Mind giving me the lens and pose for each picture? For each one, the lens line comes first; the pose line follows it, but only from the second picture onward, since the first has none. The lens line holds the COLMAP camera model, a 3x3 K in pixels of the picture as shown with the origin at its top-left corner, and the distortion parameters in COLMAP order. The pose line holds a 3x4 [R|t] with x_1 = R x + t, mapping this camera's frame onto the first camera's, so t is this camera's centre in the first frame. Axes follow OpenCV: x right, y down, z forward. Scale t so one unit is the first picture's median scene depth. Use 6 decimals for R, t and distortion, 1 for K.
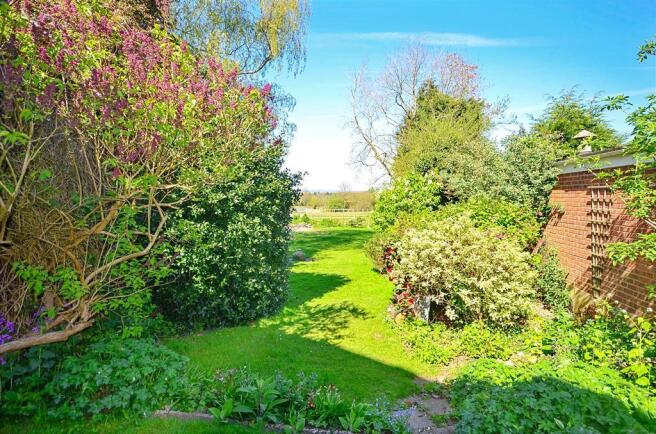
lens RADIAL K [[375.3, 0, 330.0], [0, 375.3, 214.5], [0, 0, 1]] dist [0.003834, -0.000020]
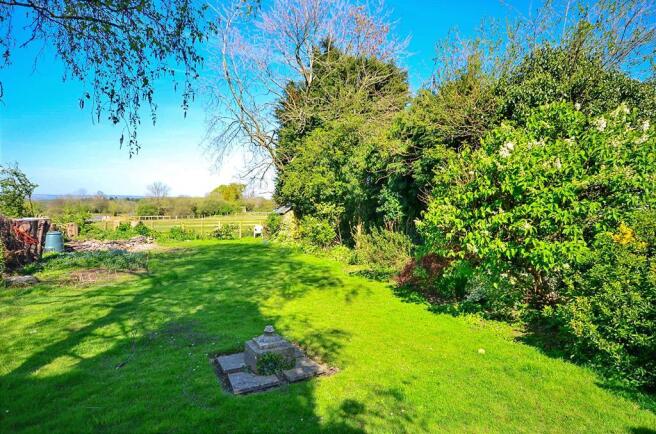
lens RADIAL K [[375.3, 0, 329.0], [0, 375.3, 217.3], [0, 0, 1]] dist [0.003834, -0.000020]
pose [[0.881424, -0.015679, 0.472066, -0.086242], [0.020499, 0.999777, -0.005070, 0.001678], [-0.471882, 0.014145, 0.881548, 0.328375]]
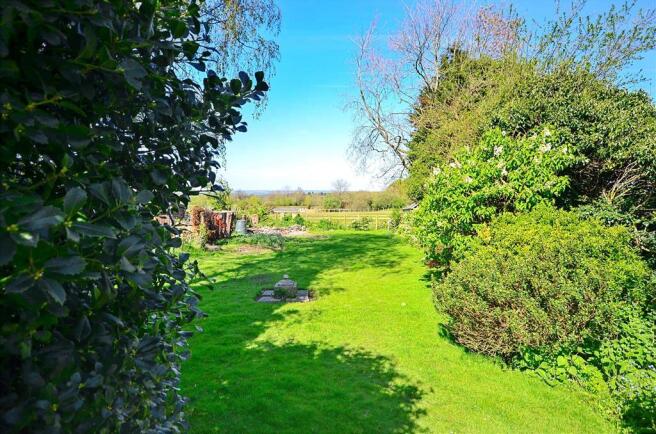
lens RADIAL K [[375.3, 0, 325.2], [0, 375.3, 219.7], [0, 0, 1]] dist [0.003834, -0.000020]
pose [[0.999994, -0.001802, 0.003025, -0.011644], [0.001762, 0.999911, 0.013228, 0.000472], [-0.003049, -0.013223, 0.999908, 0.200186]]
